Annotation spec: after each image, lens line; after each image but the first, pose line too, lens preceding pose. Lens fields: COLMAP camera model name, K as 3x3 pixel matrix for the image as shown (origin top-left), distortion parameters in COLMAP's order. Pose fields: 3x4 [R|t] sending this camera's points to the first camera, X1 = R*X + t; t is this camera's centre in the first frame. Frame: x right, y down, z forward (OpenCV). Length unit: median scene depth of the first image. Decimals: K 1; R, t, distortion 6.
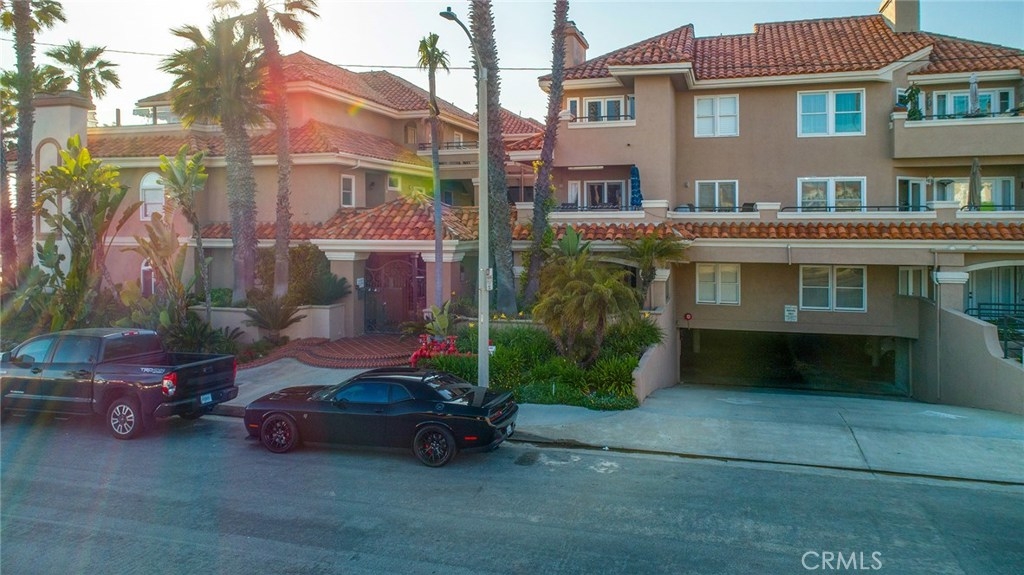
lens RADIAL K [[693.2, 0, 520.8], [0, 693.2, 259.8], [0, 0, 1]] dist [-0.003685, 0.000825]
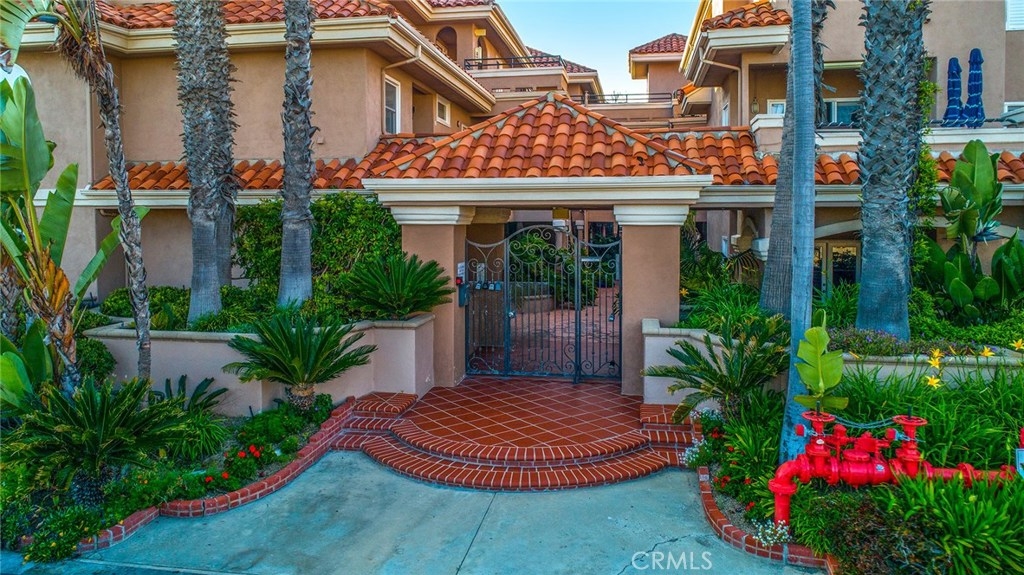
lens RADIAL K [[693.2, 0, 518.9], [0, 693.2, 262.9], [0, 0, 1]] dist [-0.003685, 0.000825]
pose [[0.993599, -0.006703, 0.112762, -0.251845], [0.005694, 0.999941, 0.009263, 0.022742], [-0.112818, -0.008562, 0.993579, 0.525802]]
